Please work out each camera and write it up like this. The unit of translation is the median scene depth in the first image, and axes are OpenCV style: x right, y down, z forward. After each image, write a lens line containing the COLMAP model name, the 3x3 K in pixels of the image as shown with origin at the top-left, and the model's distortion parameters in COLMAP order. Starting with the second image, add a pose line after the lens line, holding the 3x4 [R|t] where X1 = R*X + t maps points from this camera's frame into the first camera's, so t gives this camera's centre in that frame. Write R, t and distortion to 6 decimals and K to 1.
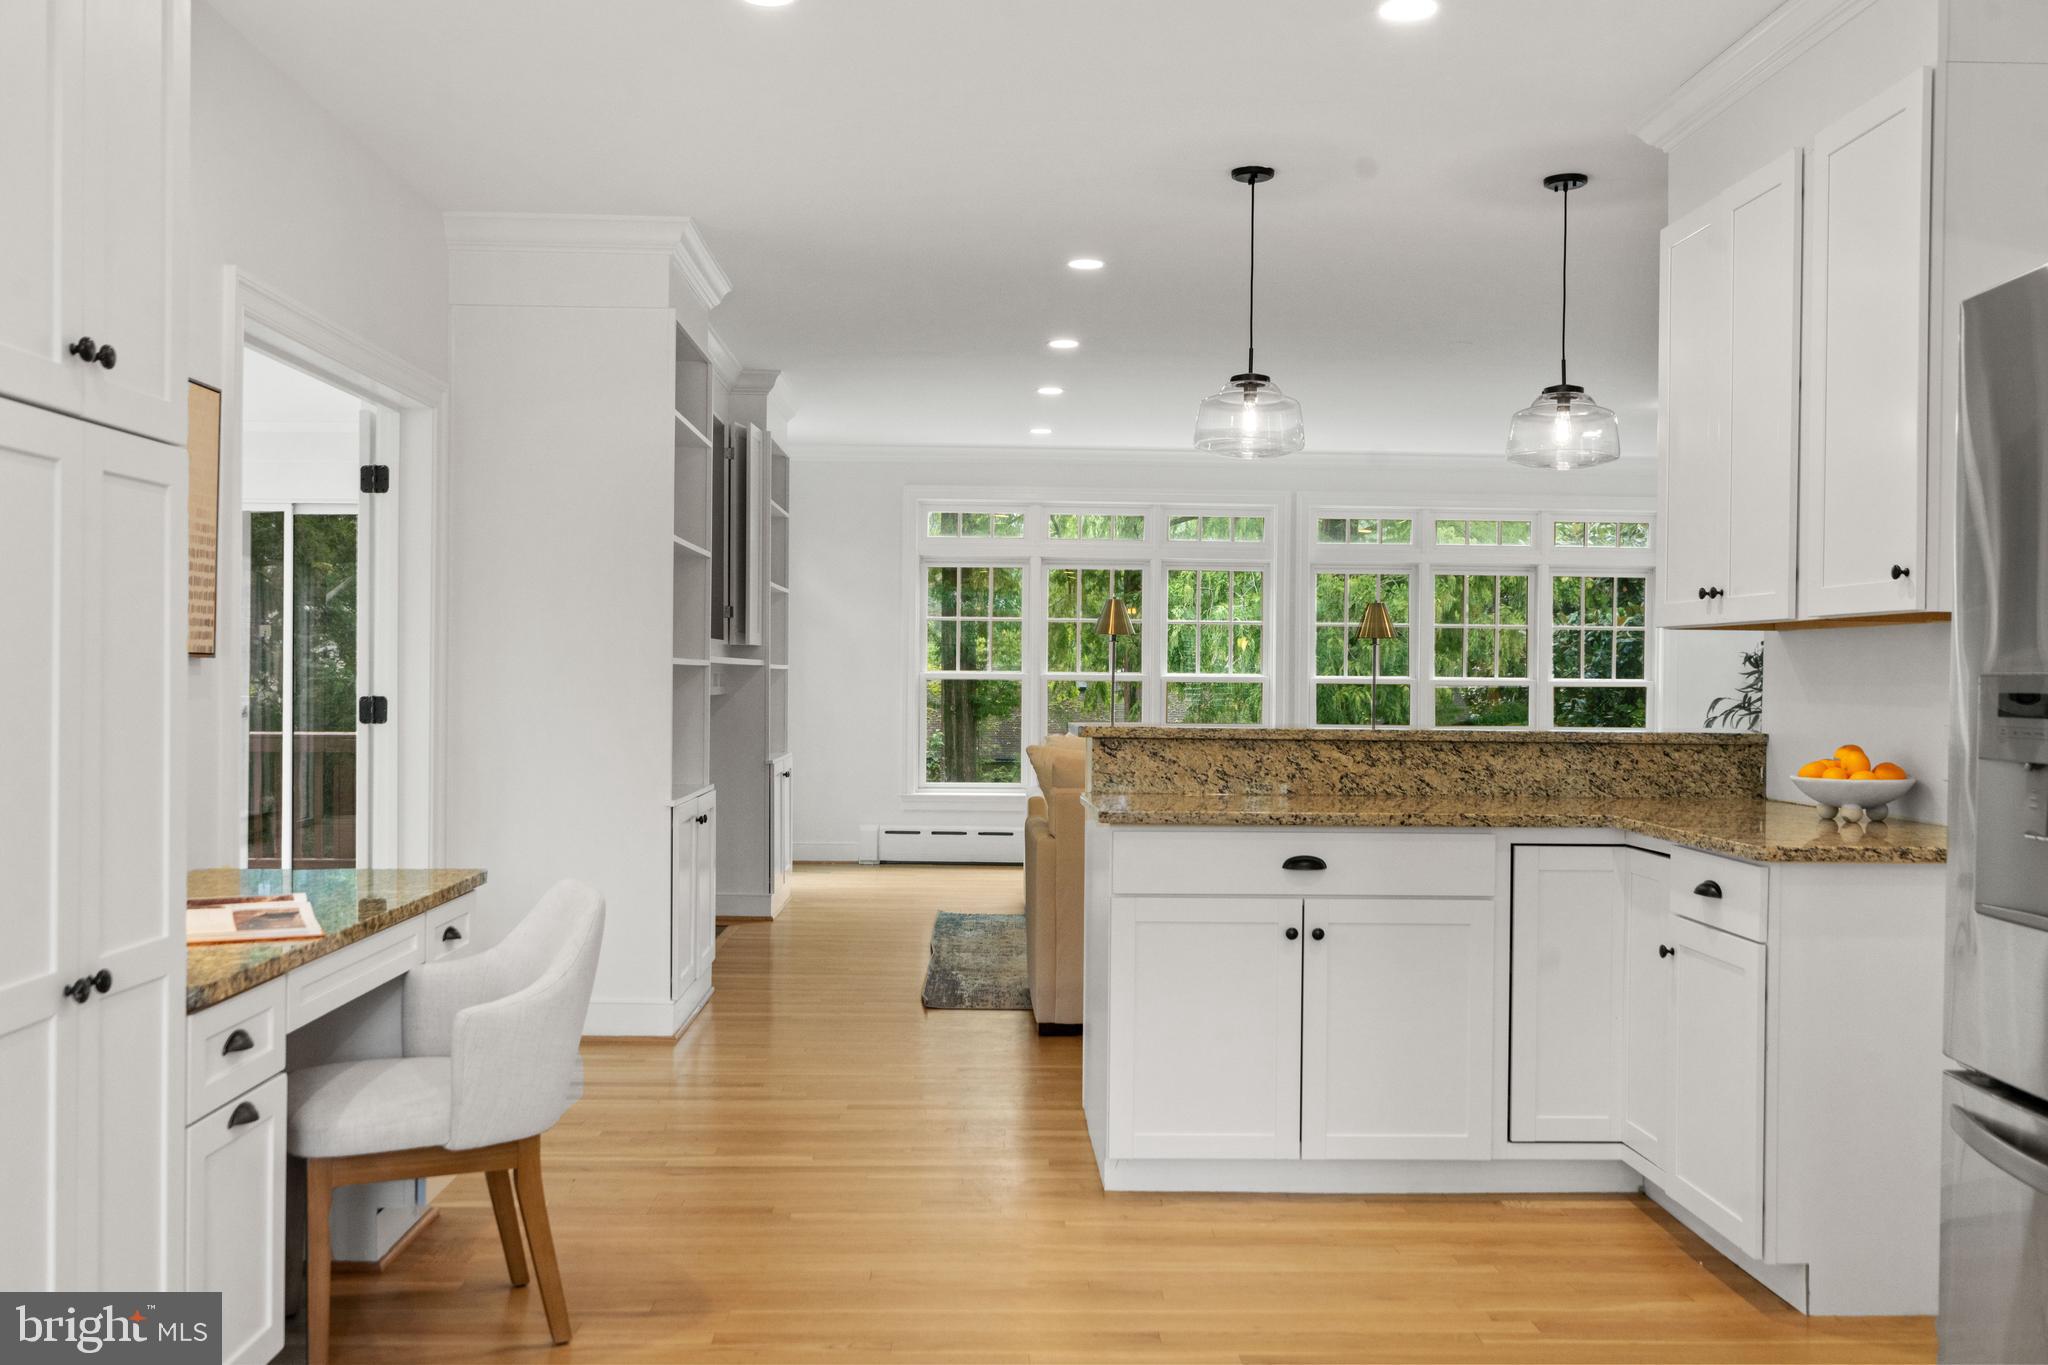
lens RADIAL K [[1816.4, 0, 1021.3], [0, 1816.4, 691.6], [0, 0, 1]] dist [0.000723, -0.006237]
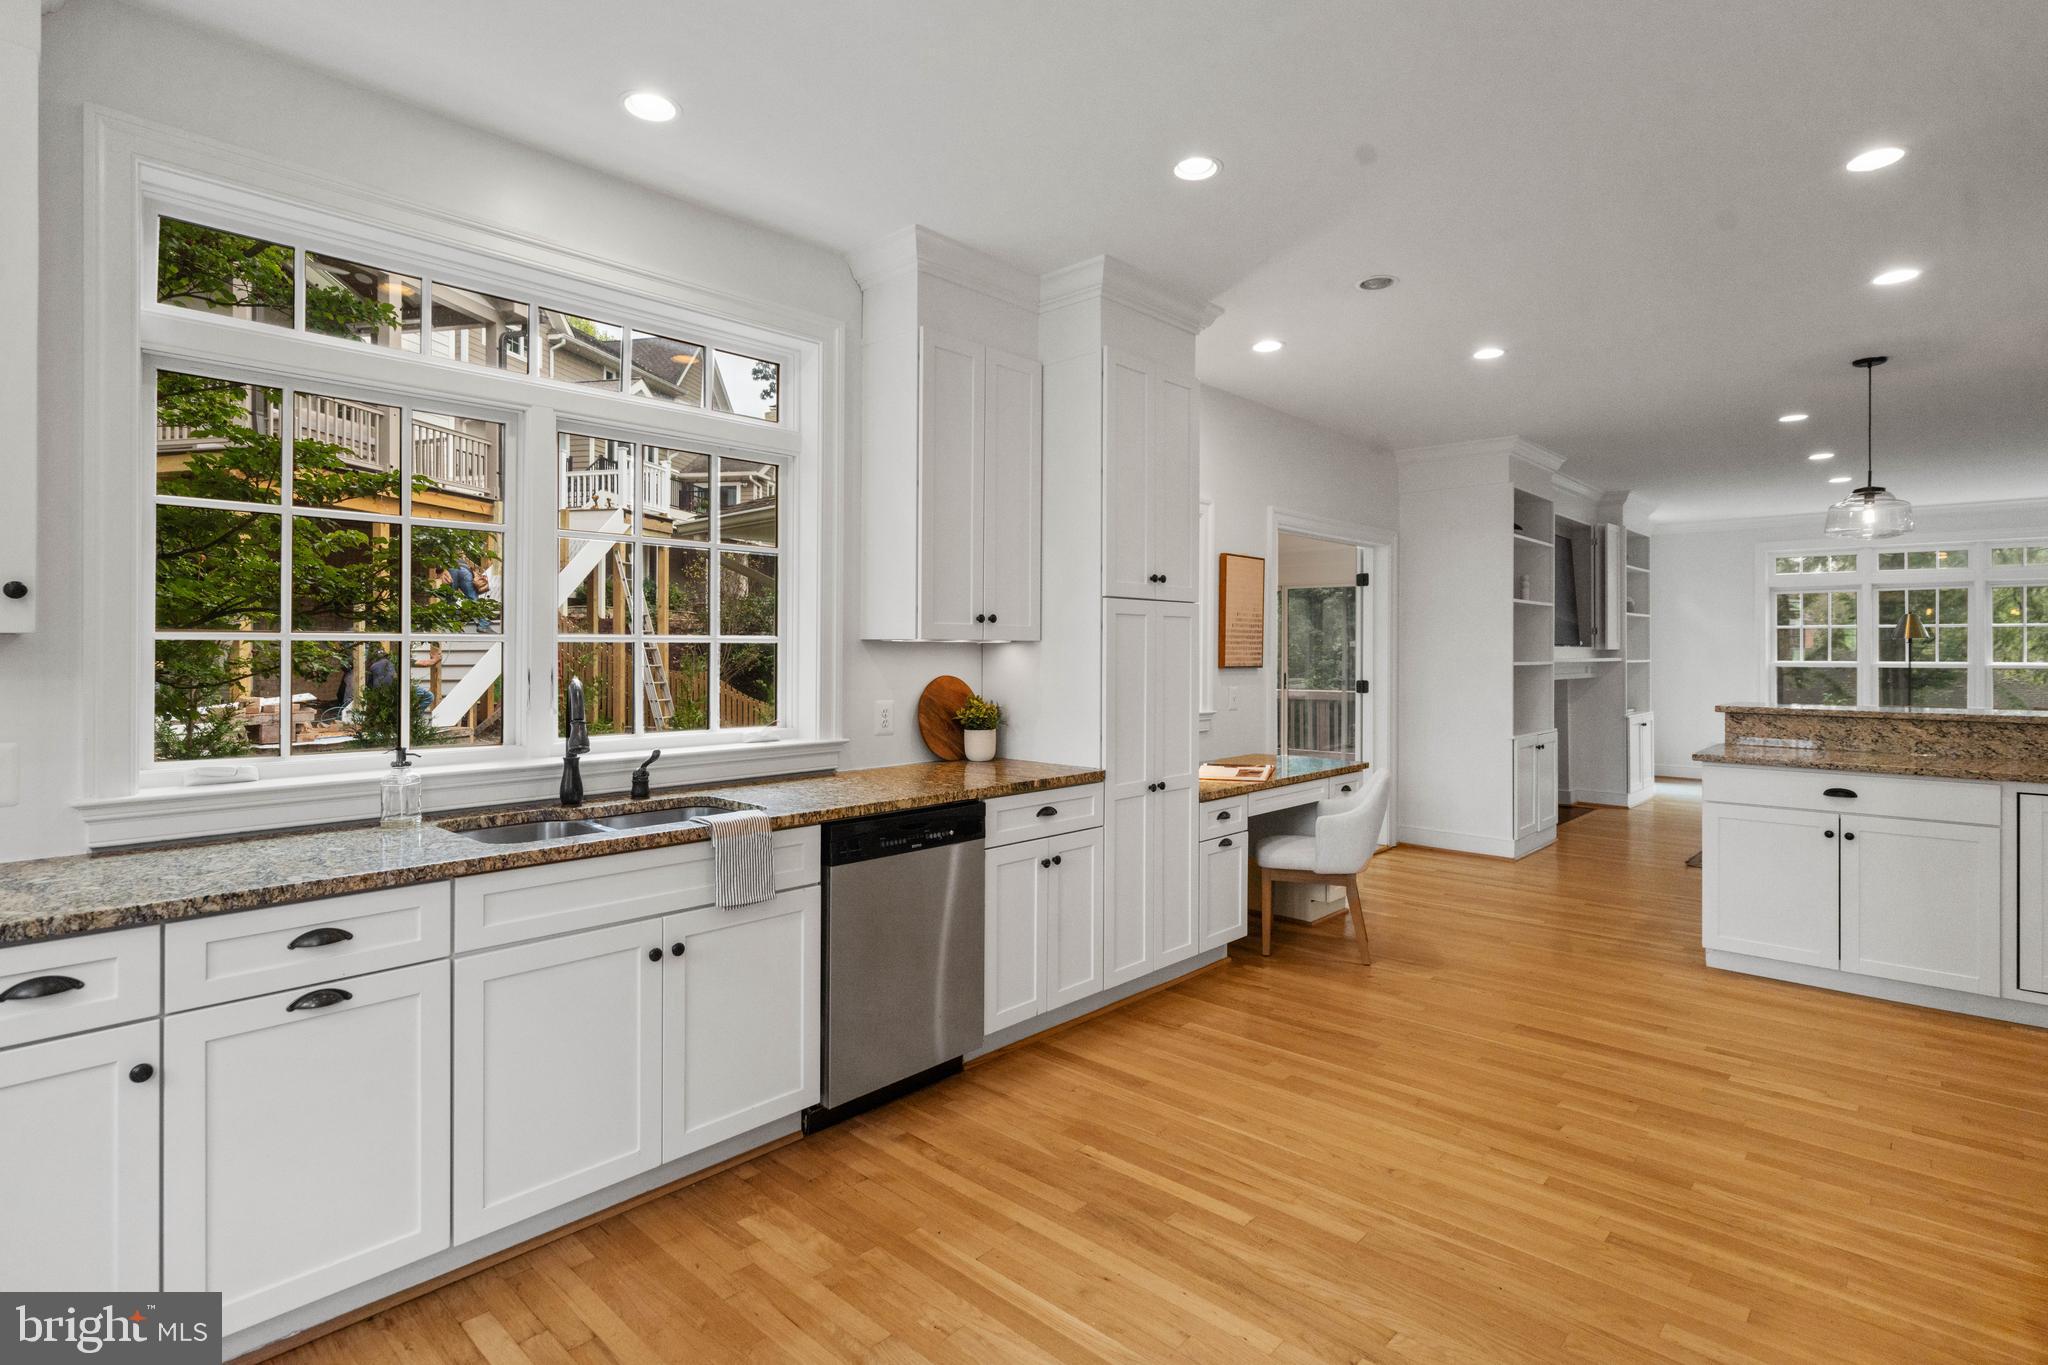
lens RADIAL K [[1016.6, 0, 1018.6], [0, 1016.6, 647.4], [0, 0, 1]] dist [0.001123, -0.000036]
pose [[0.711301, -0.009666, -0.702821, 0.221676], [-0.001764, 0.999878, -0.015537, -0.018813], [0.702885, 0.012291, 0.711197, -0.159428]]
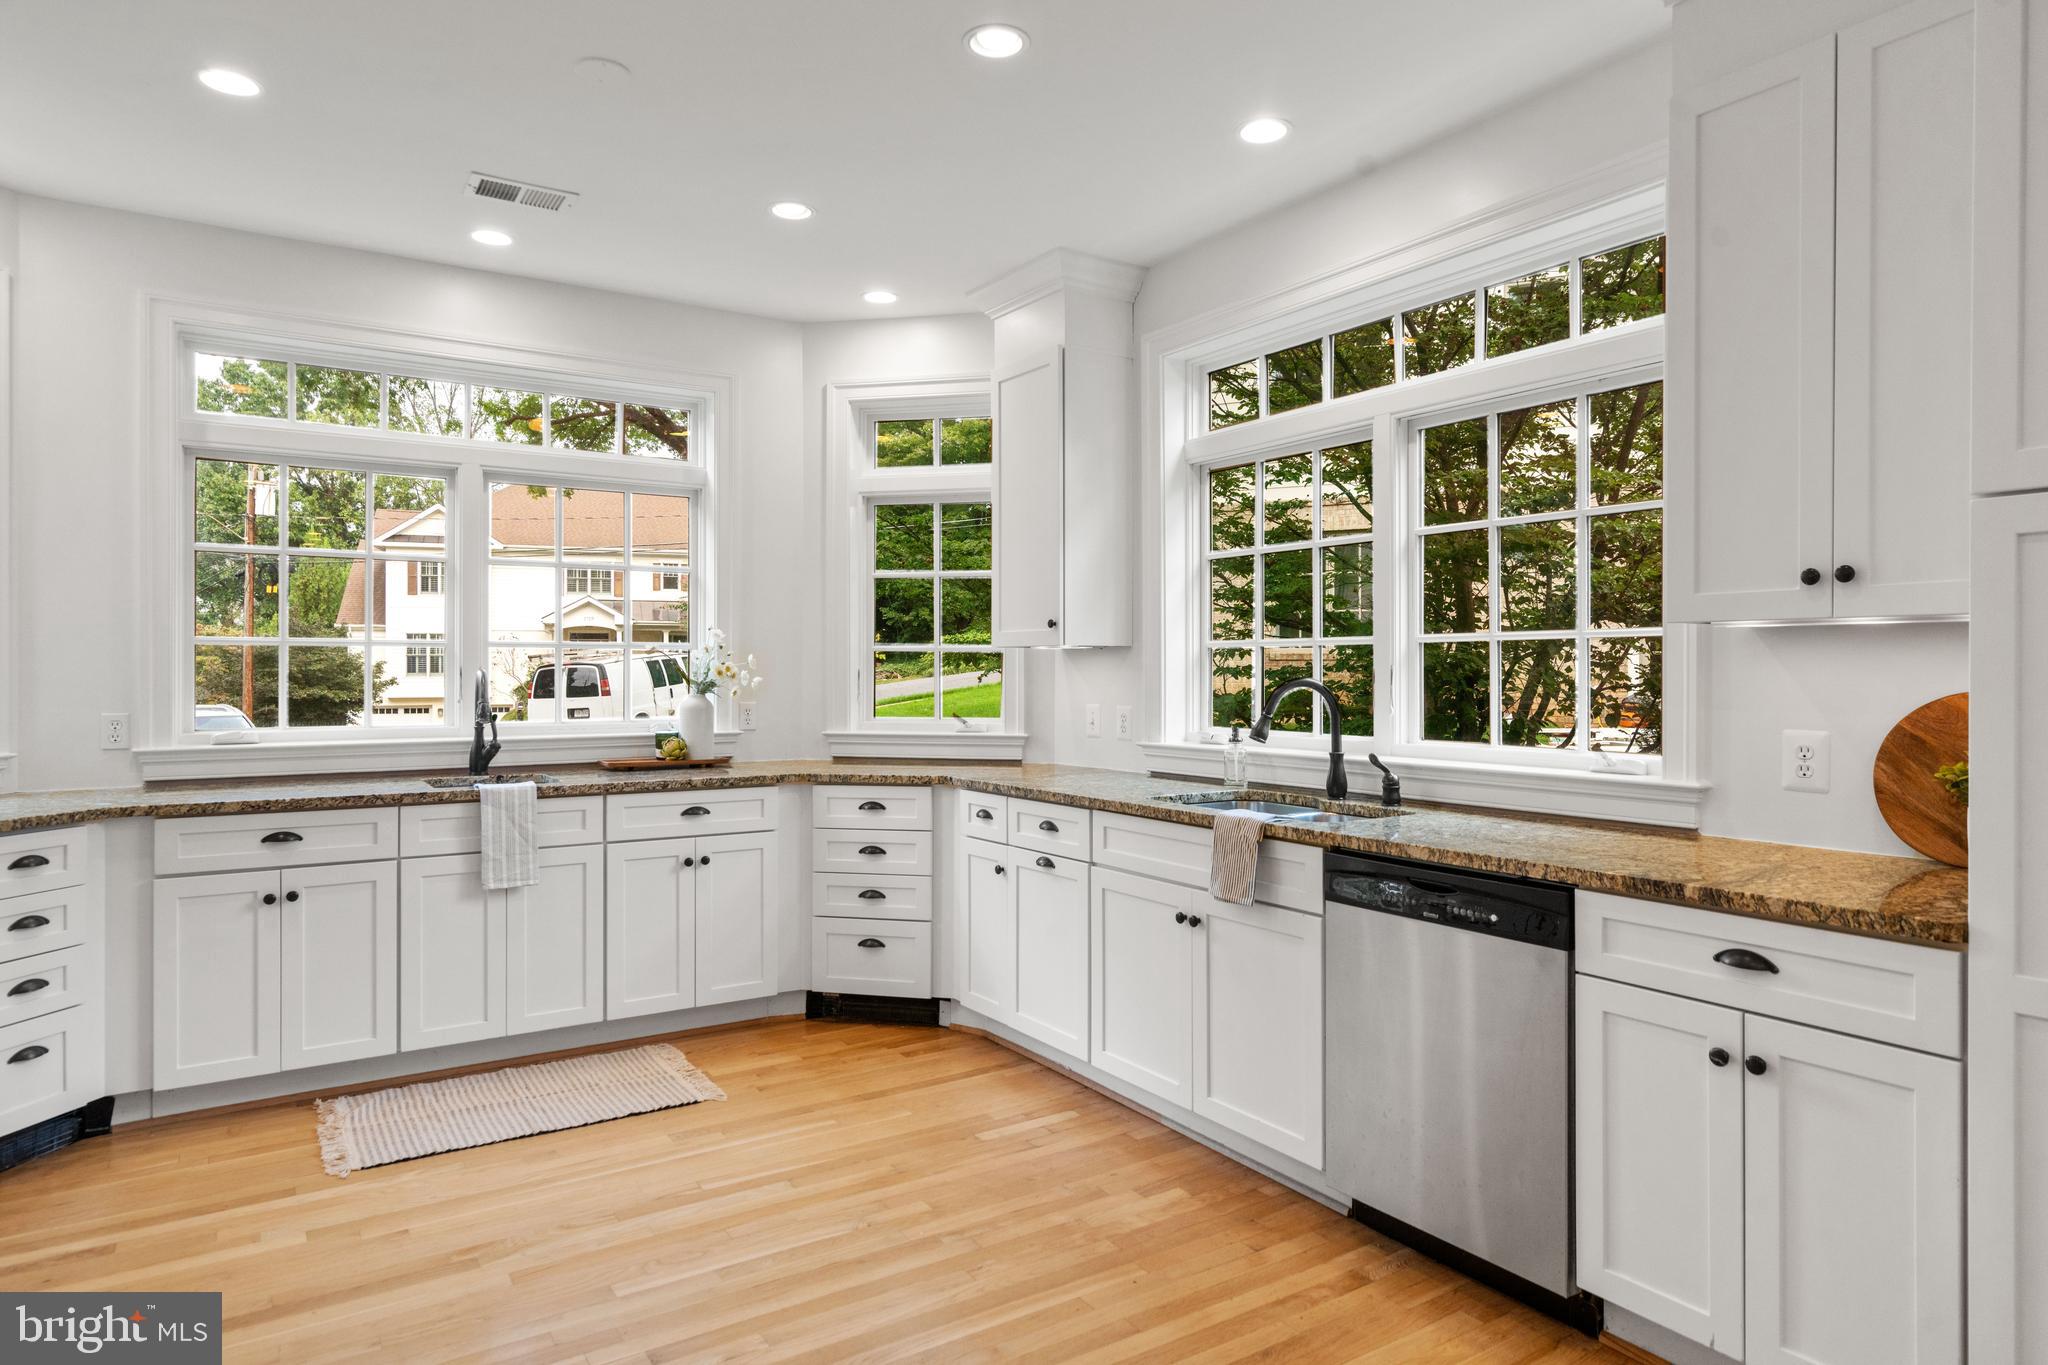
lens RADIAL K [[1214.5, 0, 1020.0], [0, 1214.5, 665.6], [0, 0, 1]] dist [0.014116, -0.001117]
pose [[-0.856173, -0.009794, -0.516597, 0.172996], [-0.011079, 0.999938, -0.000596, -0.014532], [0.516571, 0.005213, -0.856228, 0.553116]]
